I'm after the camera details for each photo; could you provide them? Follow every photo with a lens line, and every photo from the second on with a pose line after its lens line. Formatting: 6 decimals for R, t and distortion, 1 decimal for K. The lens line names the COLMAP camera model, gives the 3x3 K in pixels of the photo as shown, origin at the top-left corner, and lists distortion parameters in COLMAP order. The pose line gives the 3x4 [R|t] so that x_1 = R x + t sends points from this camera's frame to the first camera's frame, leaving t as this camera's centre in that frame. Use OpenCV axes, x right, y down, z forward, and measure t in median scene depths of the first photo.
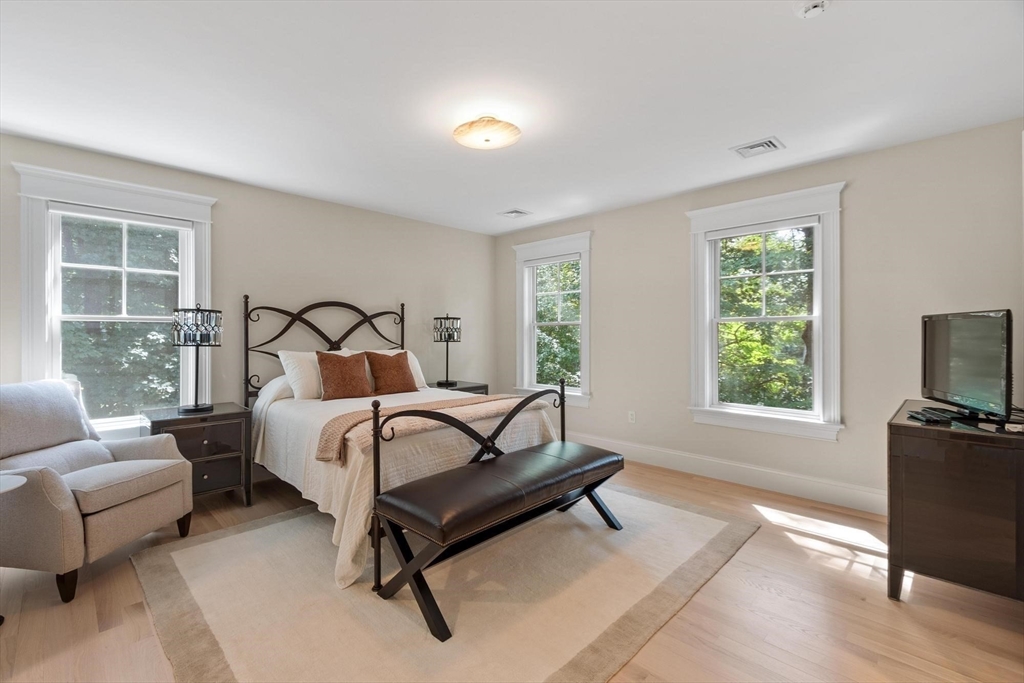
lens RADIAL K [[447.5, 0, 512.0], [0, 447.5, 341.5], [0, 0, 1]] dist [0.000447, 0.000081]
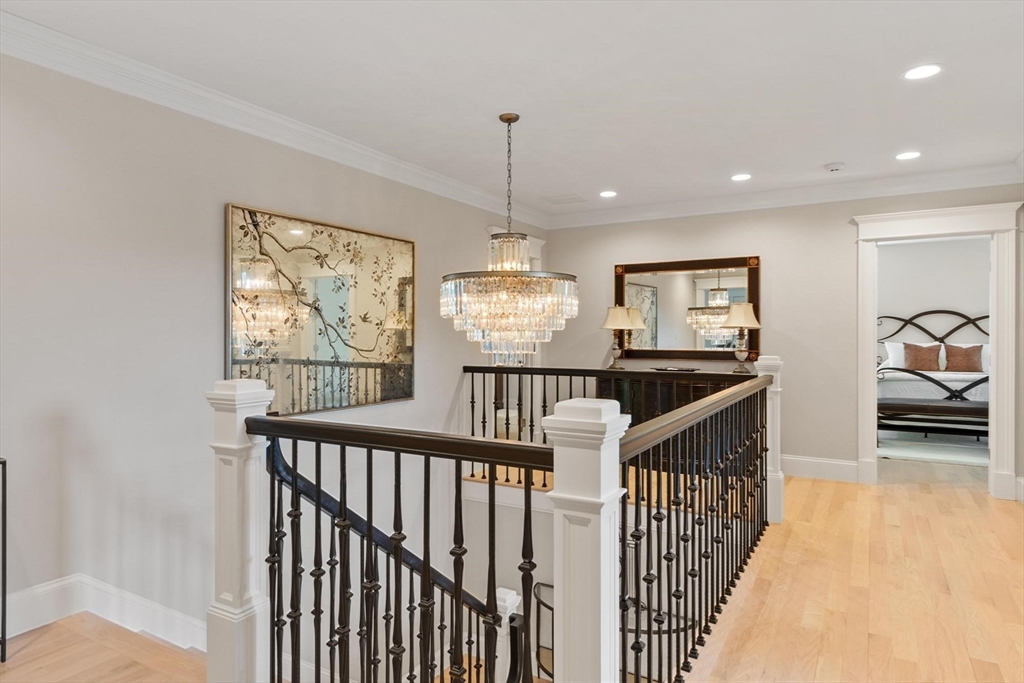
lens RADIAL K [[600.4, 0, 512.0], [0, 600.4, 341.5], [0, 0, 1]] dist [0.000415, 0.000167]
pose [[0.250160, 0.010113, -0.968152, 1.228019], [-0.011185, 0.999909, 0.007555, 0.014289], [0.968140, 0.008939, 0.250250, -0.890741]]
